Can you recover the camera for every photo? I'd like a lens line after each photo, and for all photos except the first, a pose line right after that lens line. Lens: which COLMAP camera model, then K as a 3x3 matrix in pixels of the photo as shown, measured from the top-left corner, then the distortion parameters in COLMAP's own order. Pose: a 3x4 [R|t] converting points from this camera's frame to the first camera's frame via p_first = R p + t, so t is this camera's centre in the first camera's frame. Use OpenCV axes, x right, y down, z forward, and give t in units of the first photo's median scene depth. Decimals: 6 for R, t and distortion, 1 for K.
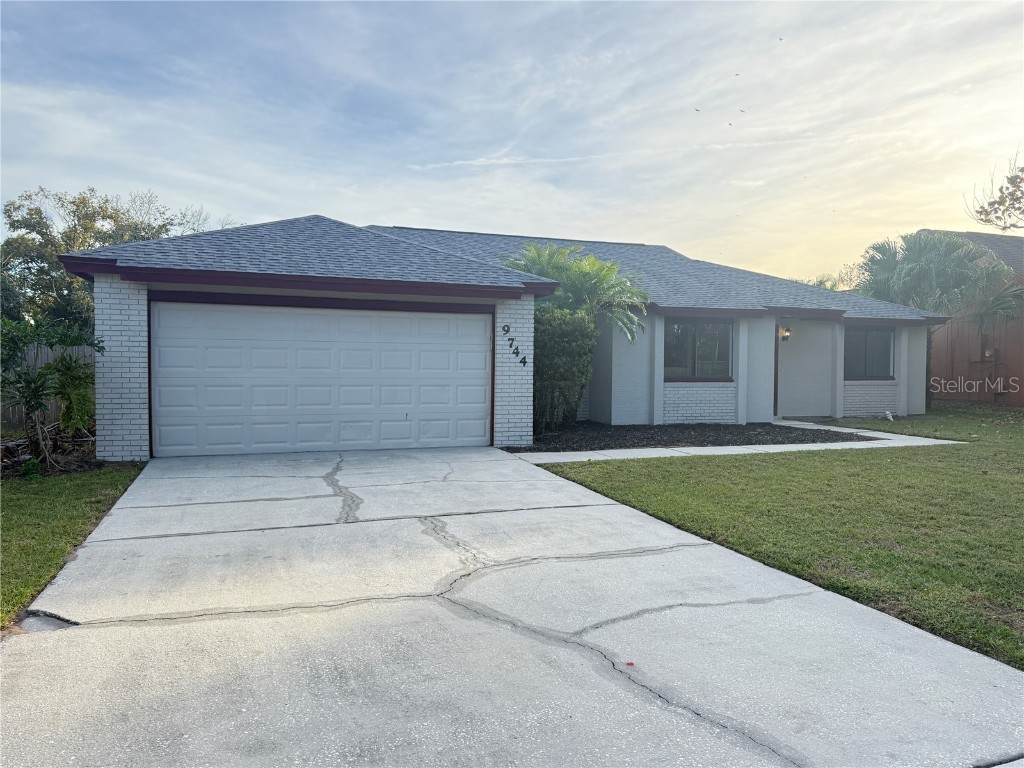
lens RADIAL K [[748.1, 0, 512.0], [0, 748.1, 384.0], [0, 0, 1]] dist [0.058662, -0.001591]
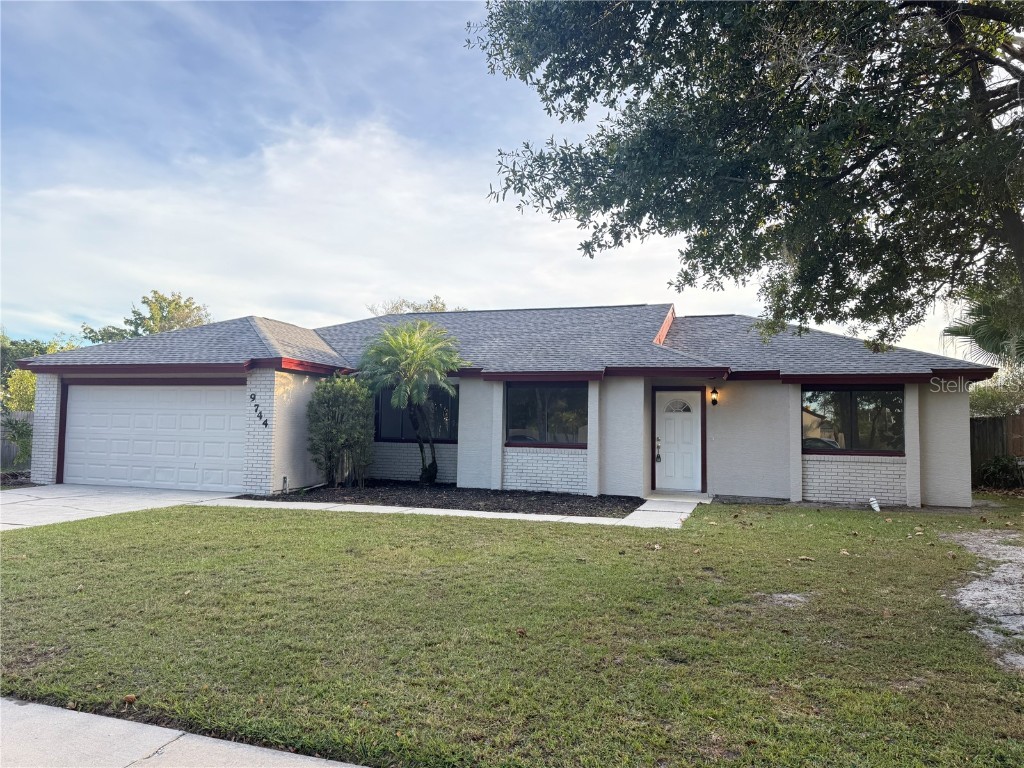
lens RADIAL K [[748.1, 0, 512.0], [0, 748.1, 384.0], [0, 0, 1]] dist [0.058662, -0.001591]
pose [[0.763498, -0.034223, -0.644903, 0.851164], [-0.027002, 0.996030, -0.084824, -0.000985], [0.645245, 0.082176, 0.759543, 0.252466]]
